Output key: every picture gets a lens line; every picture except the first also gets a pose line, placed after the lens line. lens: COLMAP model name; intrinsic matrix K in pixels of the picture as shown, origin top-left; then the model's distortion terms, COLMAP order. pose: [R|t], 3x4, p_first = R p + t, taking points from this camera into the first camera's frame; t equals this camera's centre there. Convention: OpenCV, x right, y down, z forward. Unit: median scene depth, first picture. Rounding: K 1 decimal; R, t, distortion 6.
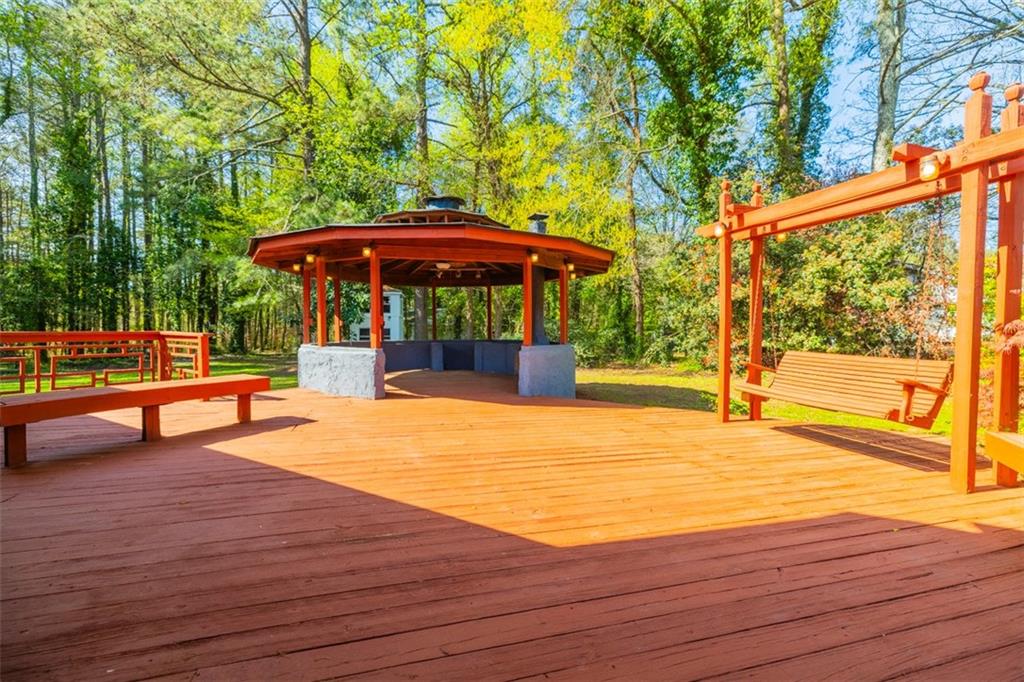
lens RADIAL K [[431.3, 0, 522.4], [0, 431.3, 335.6], [0, 0, 1]] dist [0.000149, -0.000235]
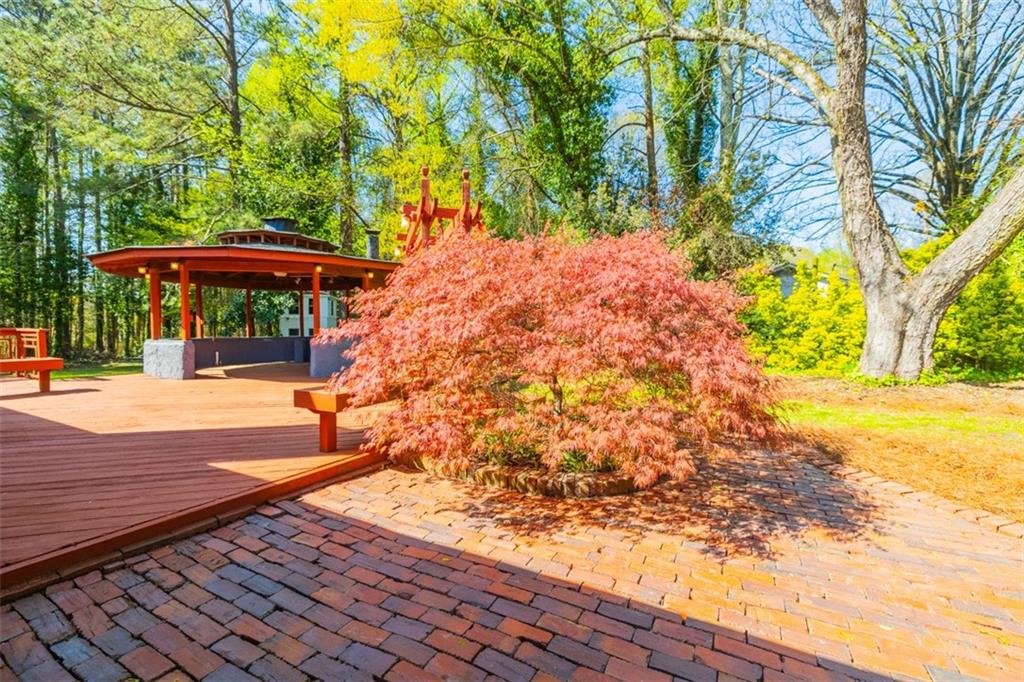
lens RADIAL K [[440.3, 0, 526.2], [0, 440.3, 334.5], [0, 0, 1]] dist [0.001884, 0.000479]
pose [[0.999890, -0.007642, 0.012750, 0.257108], [0.007730, 0.999946, -0.006907, 0.011480], [-0.012697, 0.007004, 0.999895, -0.128655]]
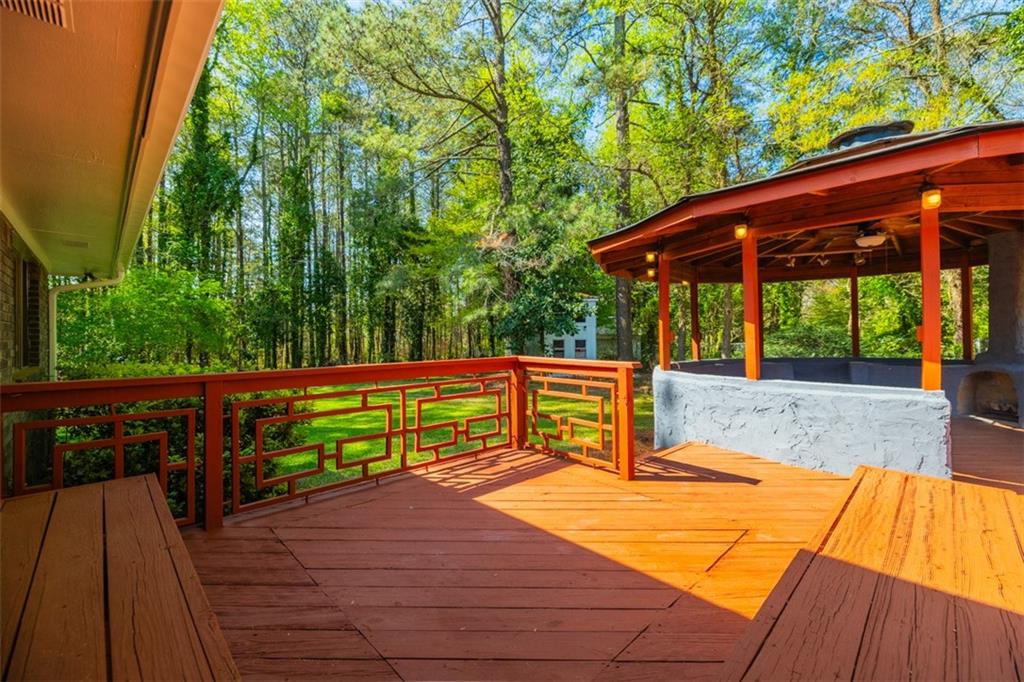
lens RADIAL K [[425.9, 0, 511.6], [0, 425.9, 336.3], [0, 0, 1]] dist [-0.000464, -0.000085]
pose [[0.956291, -0.017140, -0.291912, -0.258195], [0.011980, 0.999739, -0.019456, -0.011275], [0.292170, 0.015108, 0.956247, 0.145090]]
